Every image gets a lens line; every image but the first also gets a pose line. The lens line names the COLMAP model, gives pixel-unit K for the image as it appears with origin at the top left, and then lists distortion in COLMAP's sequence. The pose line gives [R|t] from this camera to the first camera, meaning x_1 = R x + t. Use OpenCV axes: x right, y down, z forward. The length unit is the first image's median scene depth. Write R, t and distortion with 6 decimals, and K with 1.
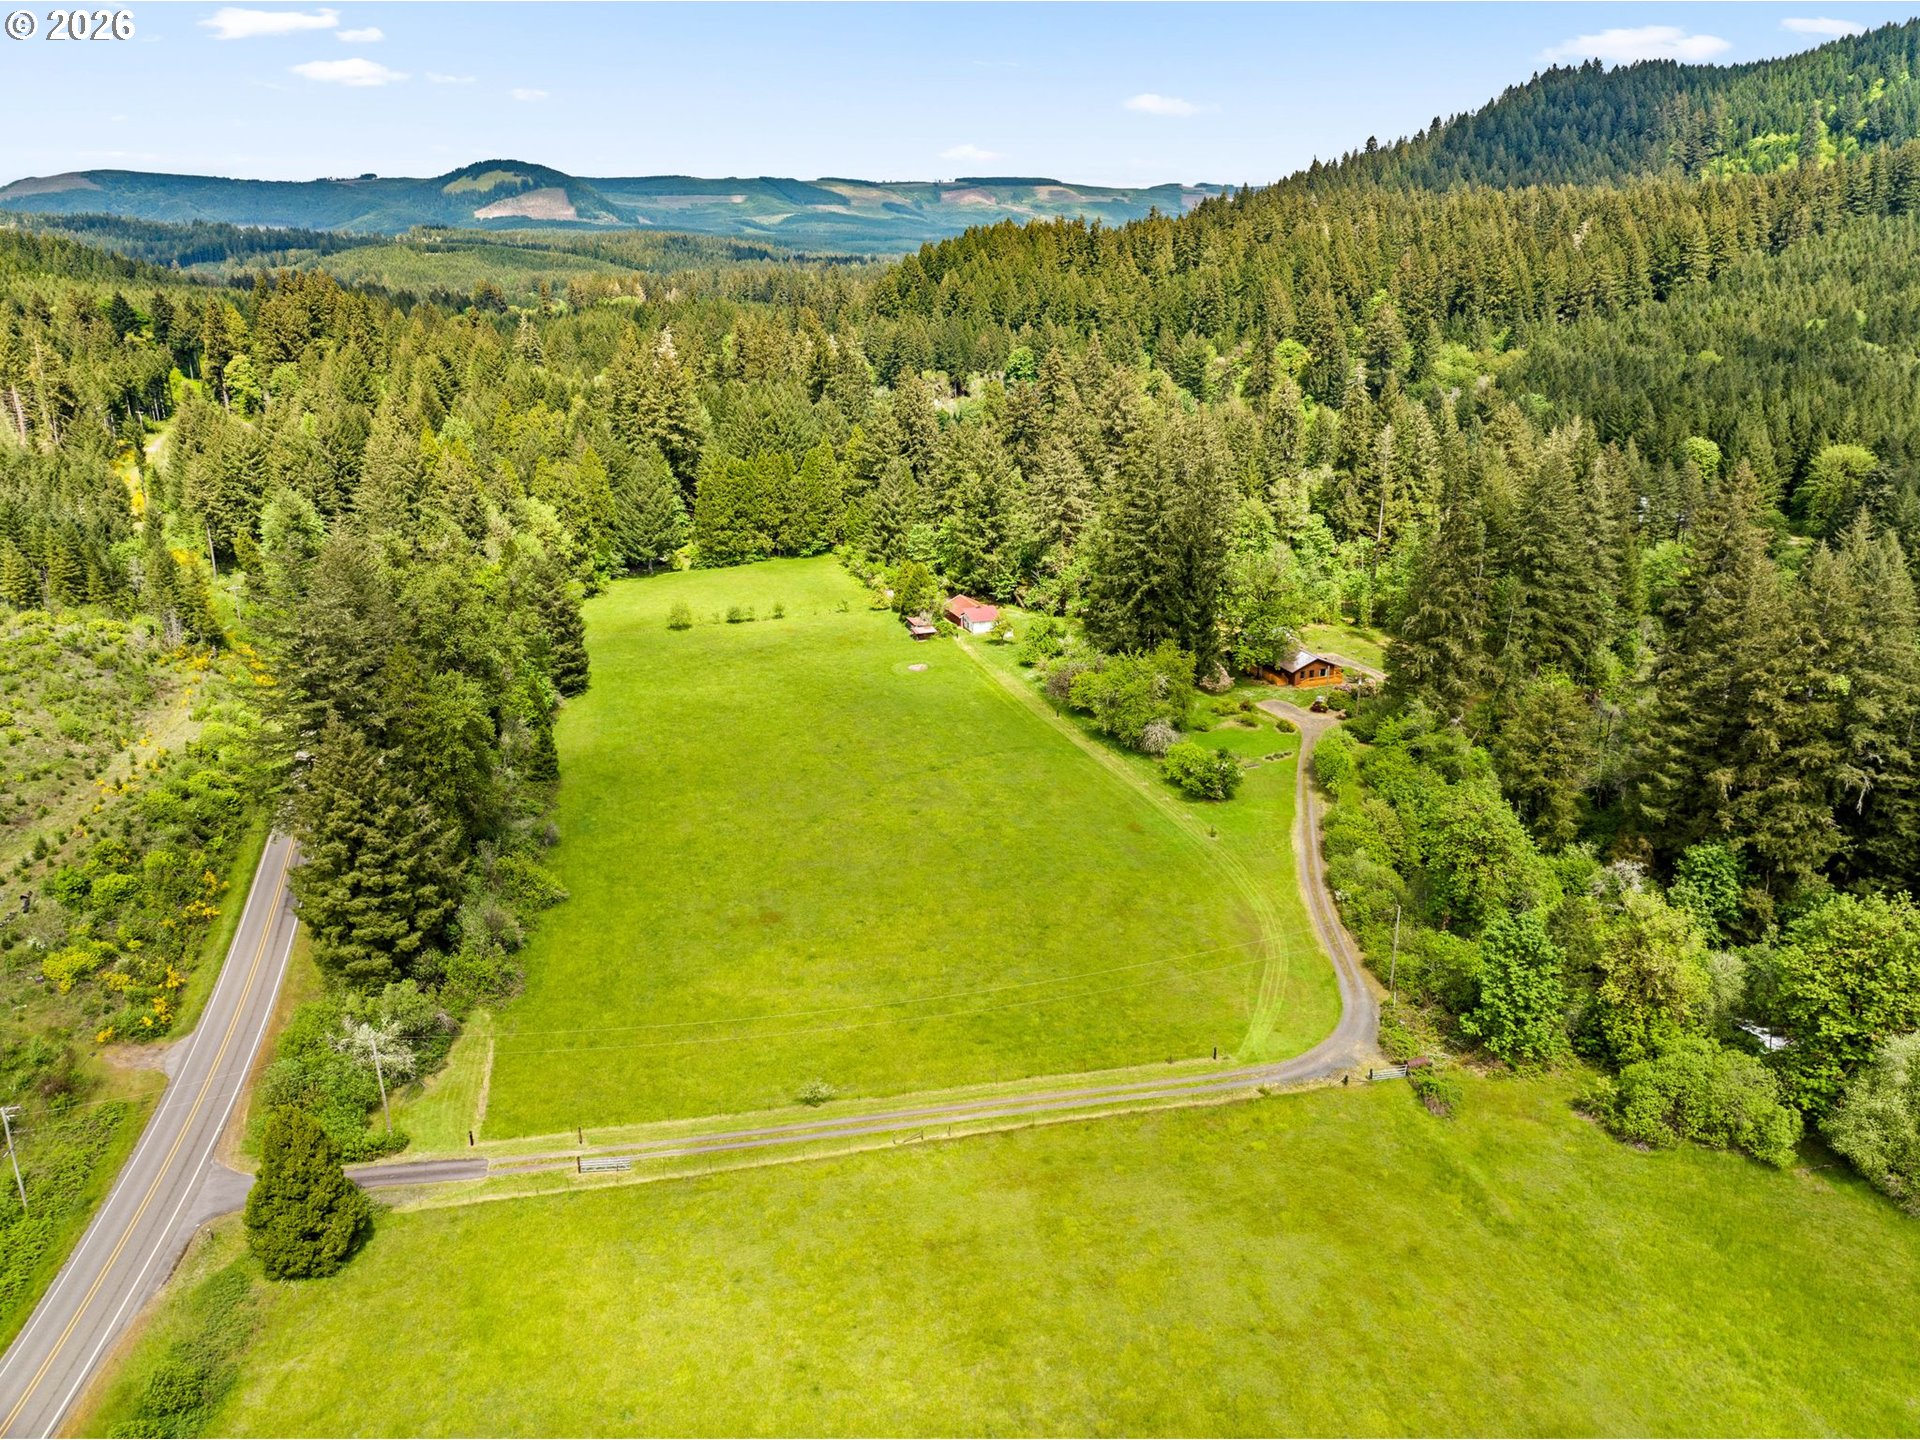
lens RADIAL K [[1357.1, 0, 960.0], [0, 1357.1, 720.0], [0, 0, 1]] dist [-0.054029, 0.027858]
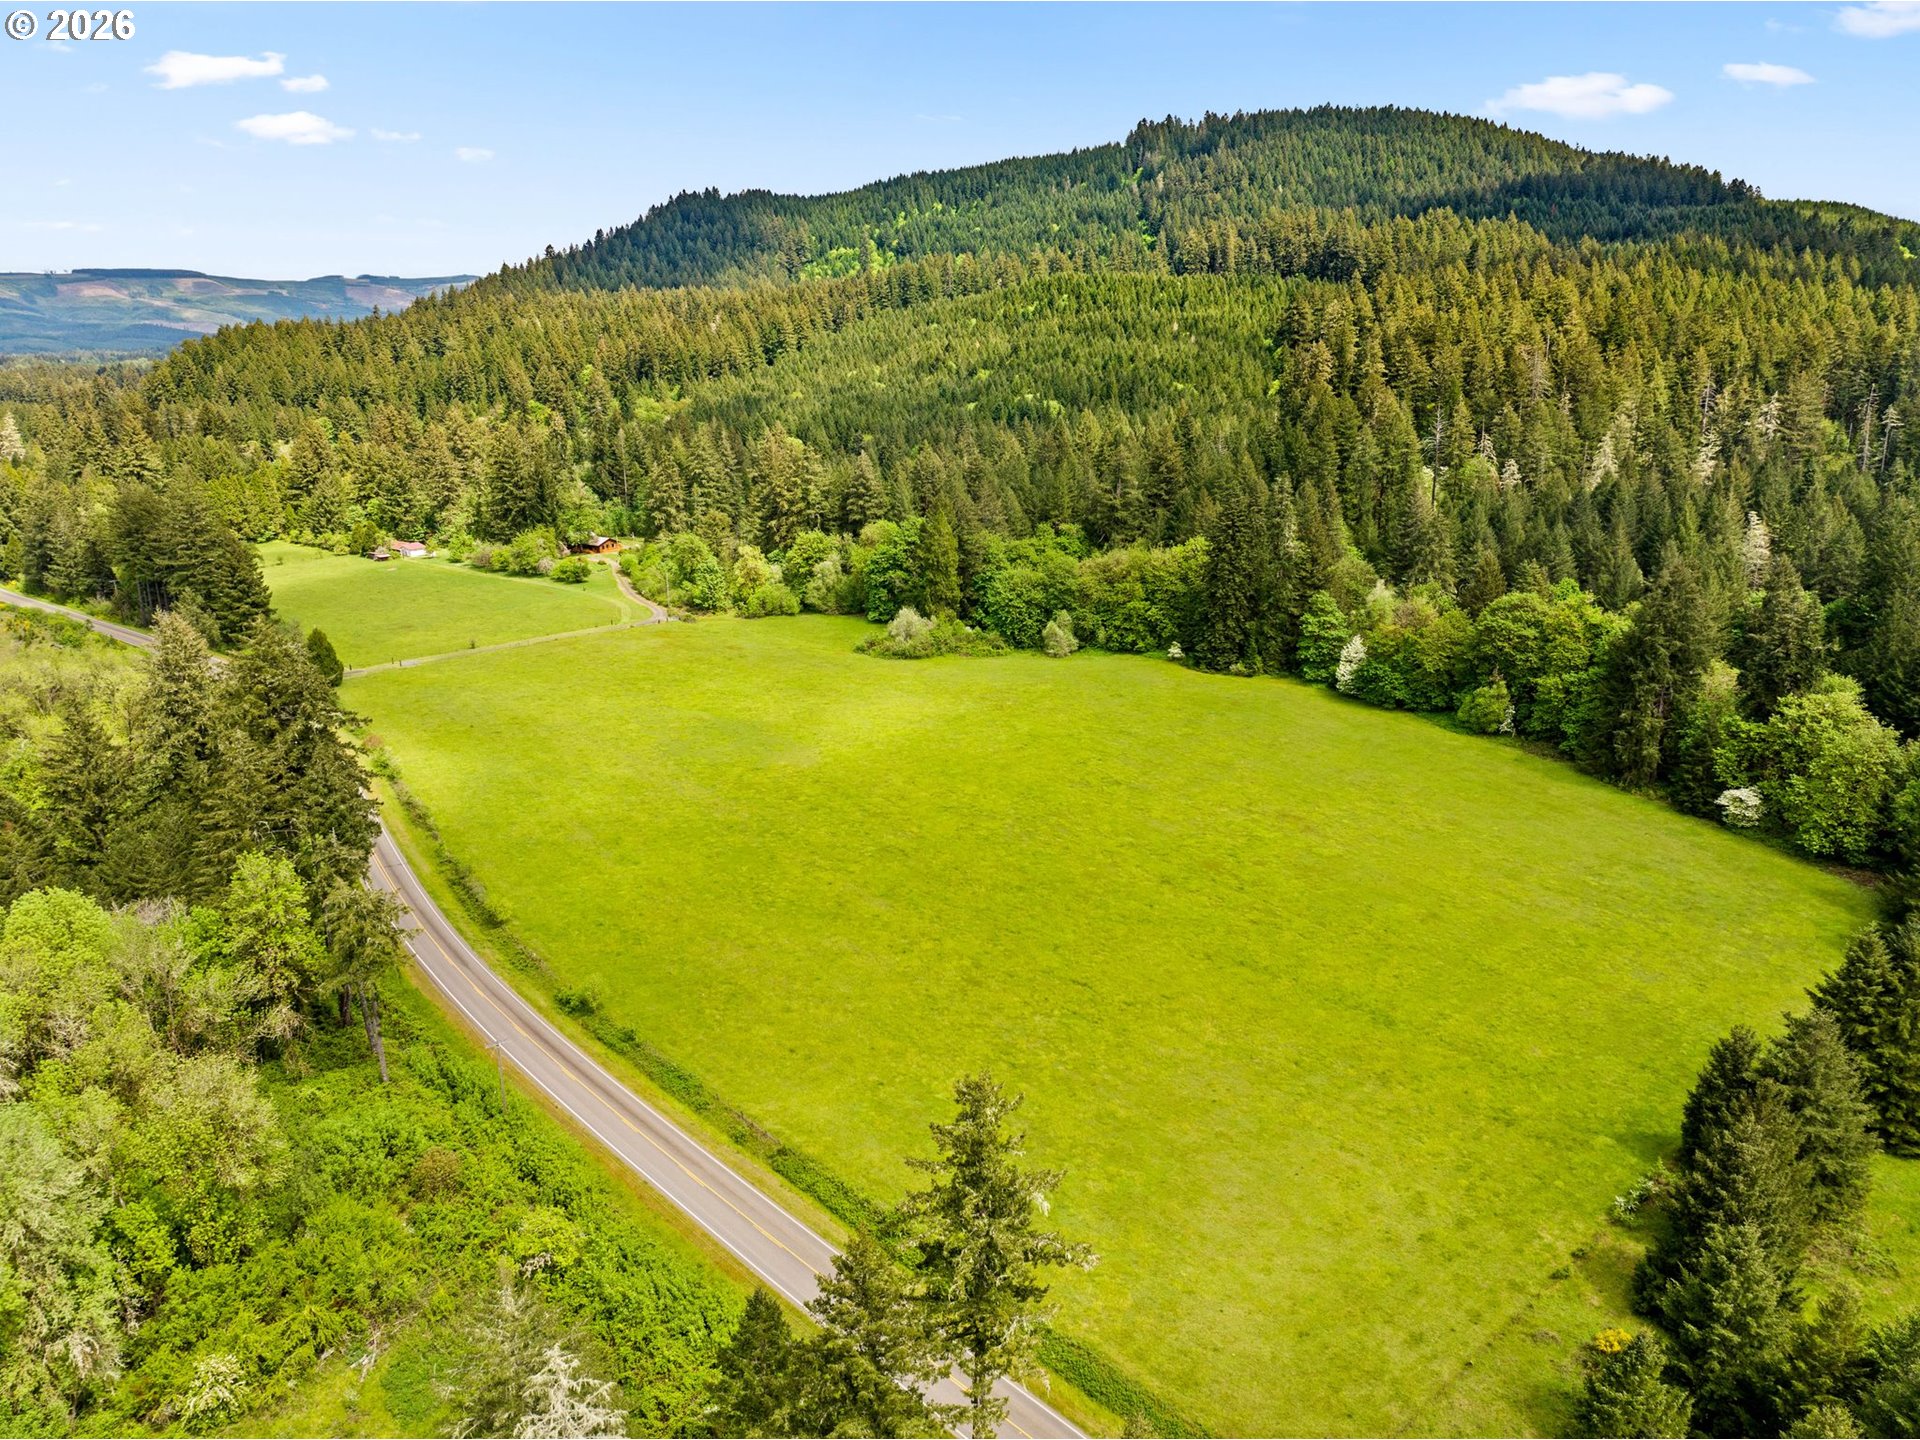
lens RADIAL K [[1357.1, 0, 960.0], [0, 1357.1, 720.0], [0, 0, 1]] dist [-0.054029, 0.027858]
pose [[0.842825, -0.154676, 0.515483, -0.145752], [0.185278, 0.982653, -0.008078, 0.130917], [-0.505291, 0.102316, 0.856862, -0.372955]]
